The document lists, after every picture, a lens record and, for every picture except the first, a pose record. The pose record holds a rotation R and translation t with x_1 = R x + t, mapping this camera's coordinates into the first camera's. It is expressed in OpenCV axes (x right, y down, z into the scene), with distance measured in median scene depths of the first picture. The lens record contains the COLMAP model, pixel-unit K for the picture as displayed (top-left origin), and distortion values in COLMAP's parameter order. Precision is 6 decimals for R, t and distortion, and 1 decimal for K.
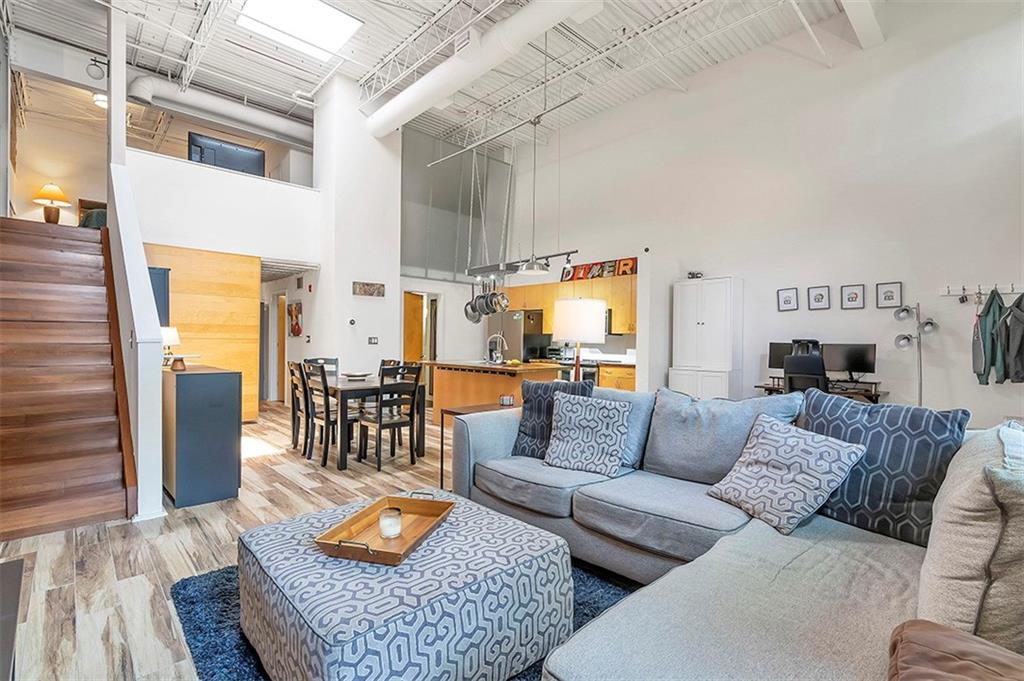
lens RADIAL K [[478.9, 0, 529.0], [0, 478.9, 344.3], [0, 0, 1]] dist [-0.003228, 0.003407]
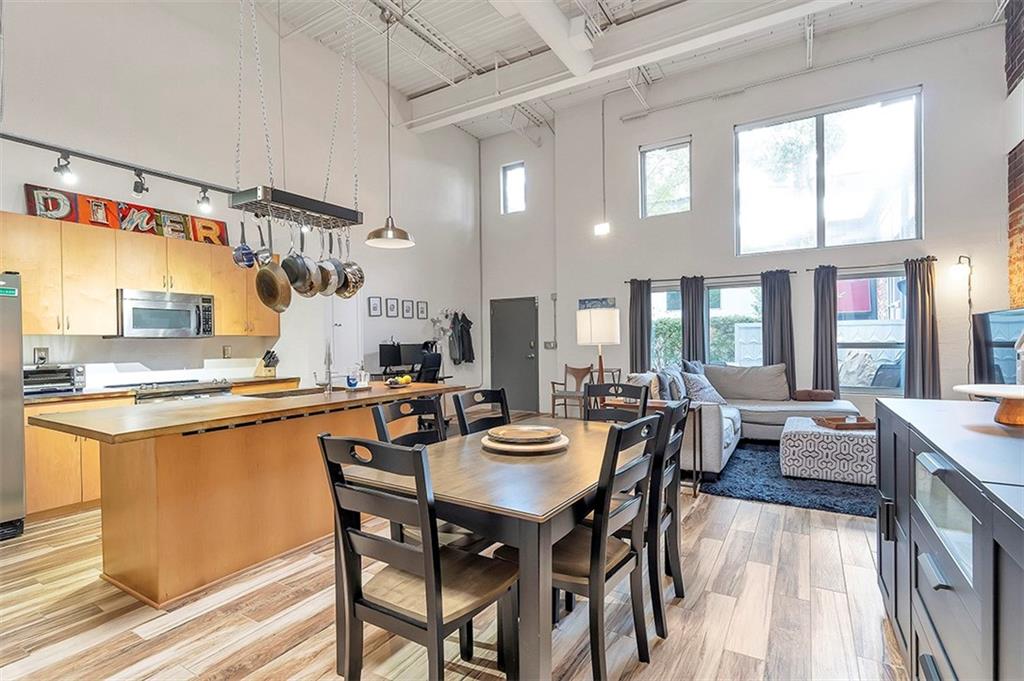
lens RADIAL K [[482.6, 0, 508.7], [0, 482.6, 344.2], [0, 0, 1]] dist [-0.004473, 0.002692]
pose [[-0.232010, -0.014774, 0.972601, -0.618823], [0.018811, 0.999630, 0.019672, -0.018983], [-0.972531, 0.022860, -0.231646, 0.905653]]
